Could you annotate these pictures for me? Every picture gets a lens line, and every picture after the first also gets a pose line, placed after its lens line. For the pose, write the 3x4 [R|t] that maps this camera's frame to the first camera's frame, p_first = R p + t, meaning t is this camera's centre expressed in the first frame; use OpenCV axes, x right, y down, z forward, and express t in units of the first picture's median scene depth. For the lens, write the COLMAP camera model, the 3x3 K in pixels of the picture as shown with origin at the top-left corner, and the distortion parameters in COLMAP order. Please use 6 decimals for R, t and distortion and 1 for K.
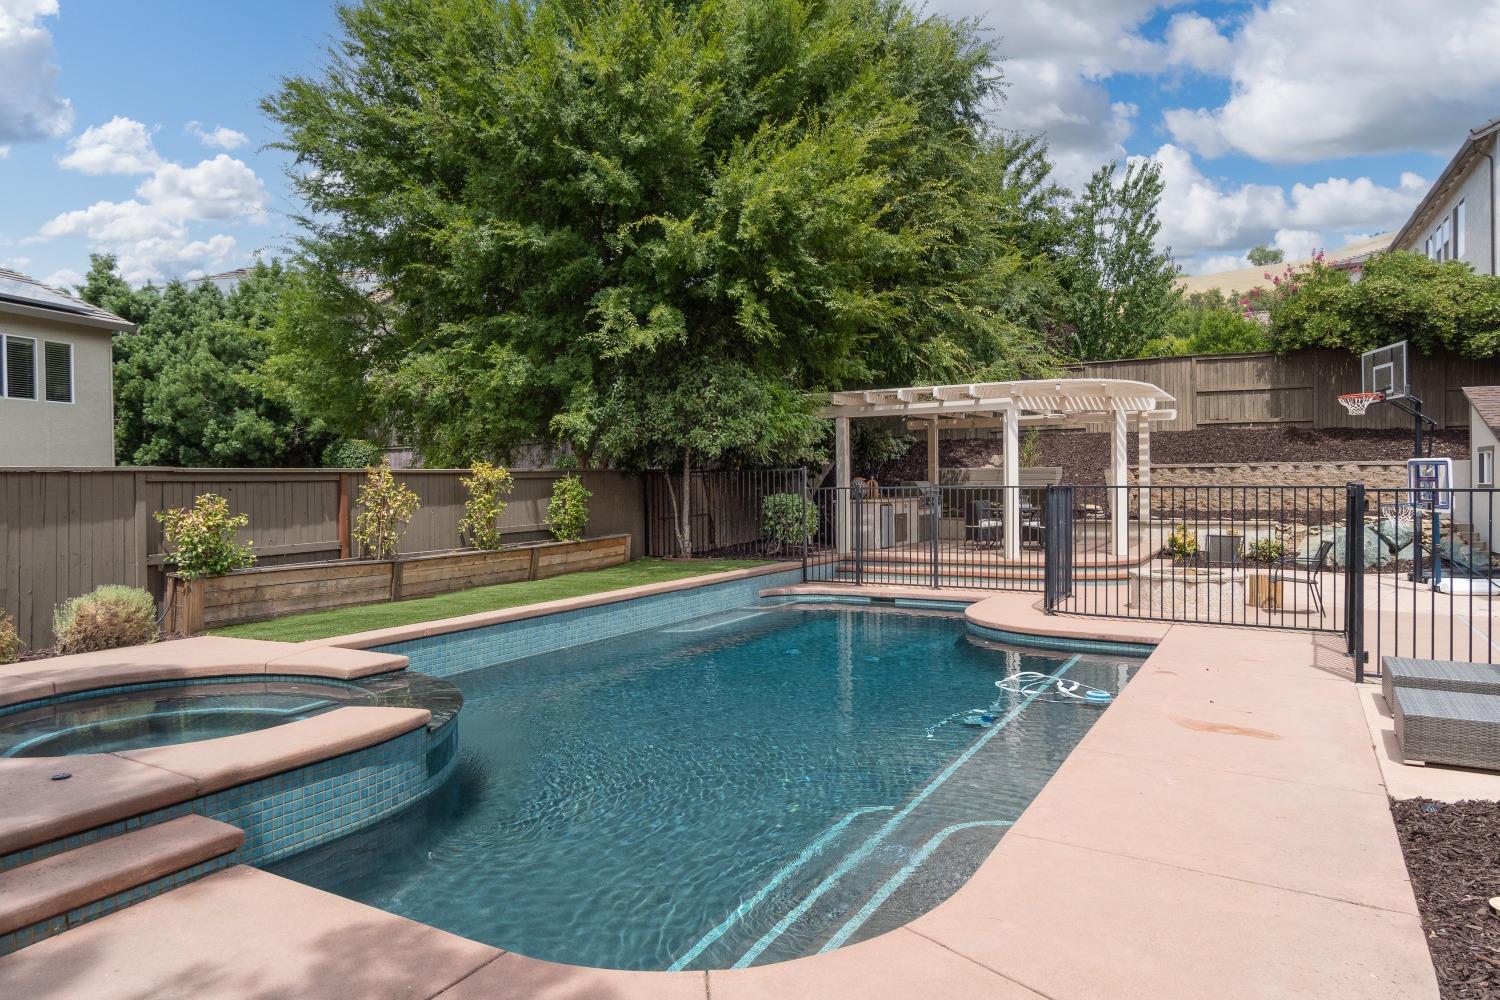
lens RADIAL K [[914.3, 0, 750.2], [0, 914.3, 490.0], [0, 0, 1]] dist [-0.002824, 0.001078]
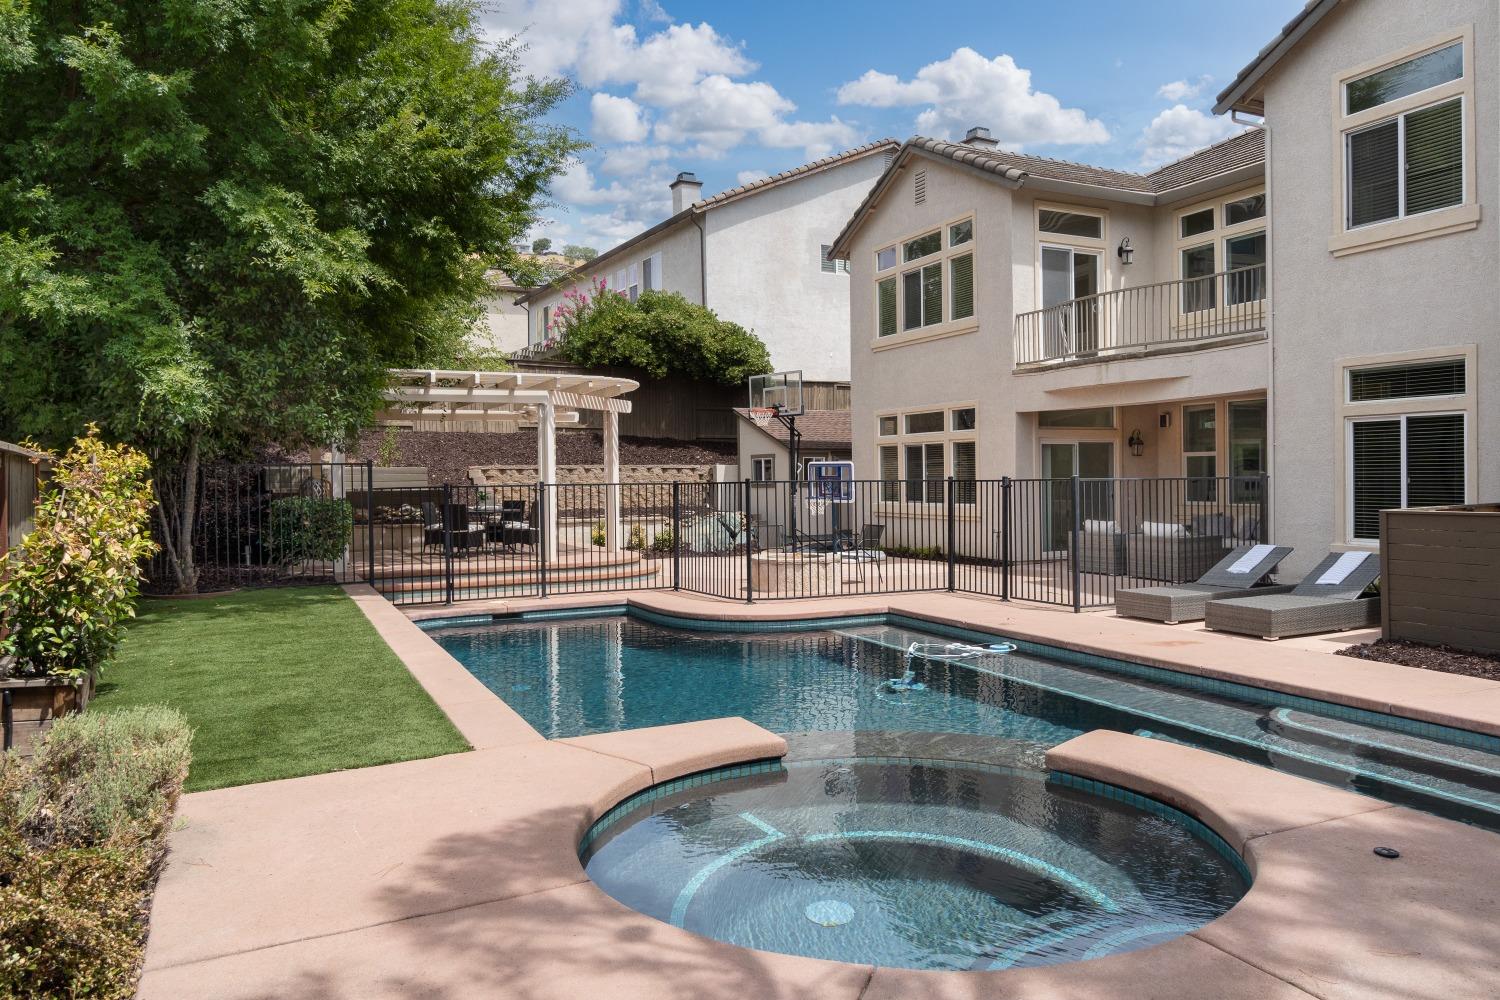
lens RADIAL K [[992.2, 0, 746.2], [0, 992.2, 494.6], [0, 0, 1]] dist [-0.005603, -0.000294]
pose [[0.563051, -0.009485, 0.826368, -0.480821], [0.010568, 0.999935, 0.004277, 0.003646], [-0.826355, 0.006325, 0.563114, 0.273462]]
